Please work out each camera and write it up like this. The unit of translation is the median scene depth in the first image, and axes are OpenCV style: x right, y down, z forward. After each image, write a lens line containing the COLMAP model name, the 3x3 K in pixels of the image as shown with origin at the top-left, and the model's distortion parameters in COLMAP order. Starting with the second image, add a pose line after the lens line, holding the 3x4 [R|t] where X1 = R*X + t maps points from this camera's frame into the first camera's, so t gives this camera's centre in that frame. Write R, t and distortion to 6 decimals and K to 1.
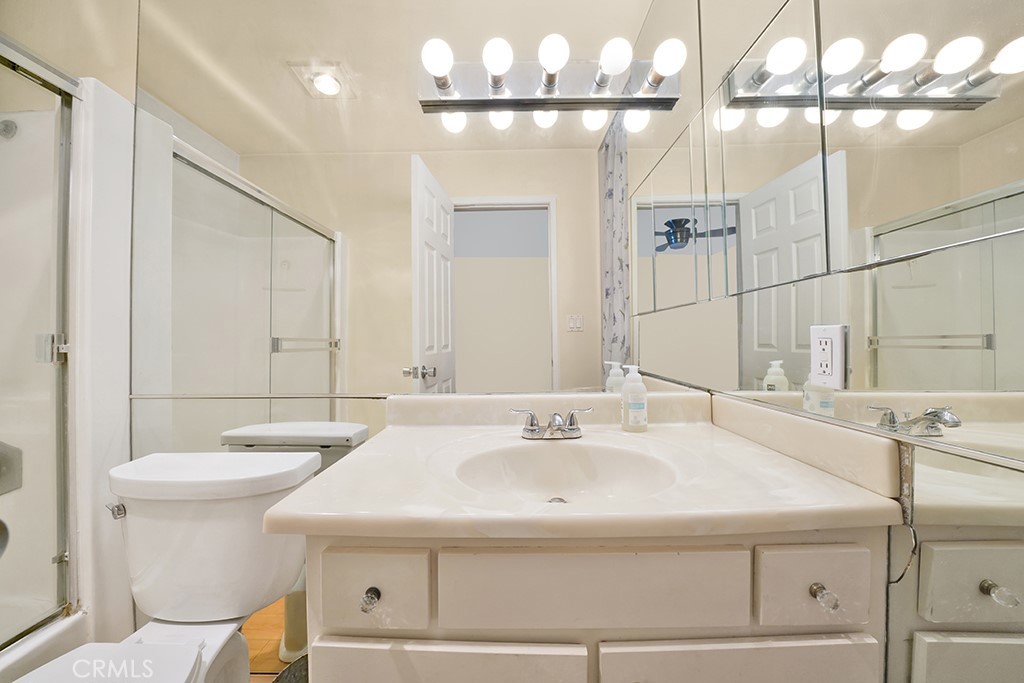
lens RADIAL K [[370.5, 0, 508.9], [0, 370.5, 347.7], [0, 0, 1]] dist [-0.024830, 0.000719]
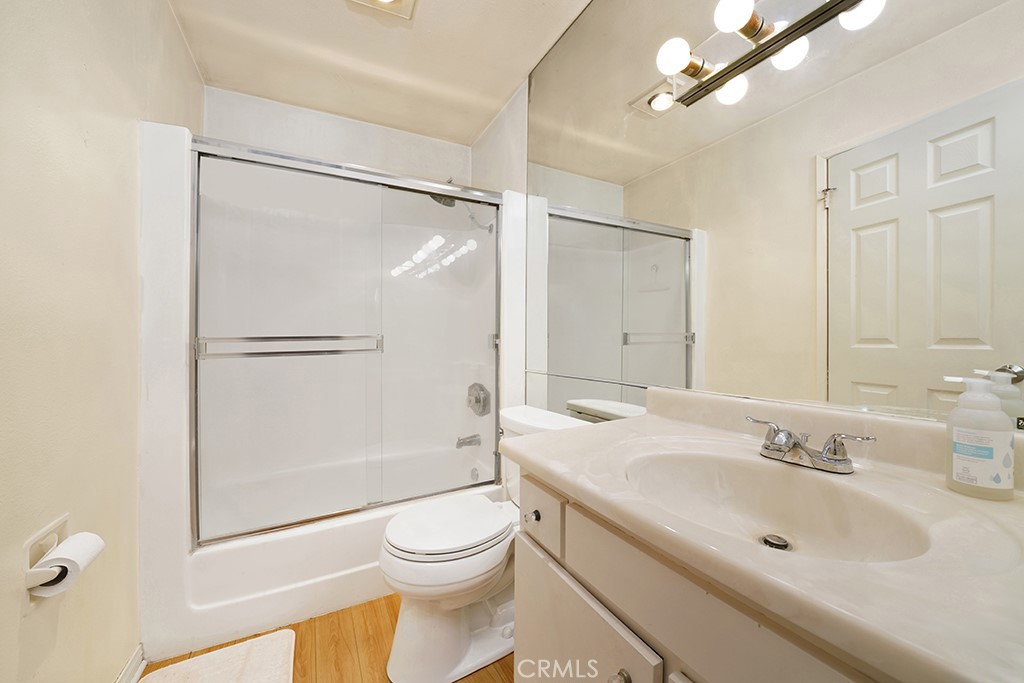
lens RADIAL K [[370.5, 0, 504.3], [0, 370.5, 339.2], [0, 0, 1]] dist [-0.024830, 0.000719]
pose [[0.473055, 0.001343, -0.881032, 0.441154], [-0.003271, 0.999995, -0.000232, -0.008341], [0.881027, 0.002992, 0.473057, 0.103108]]
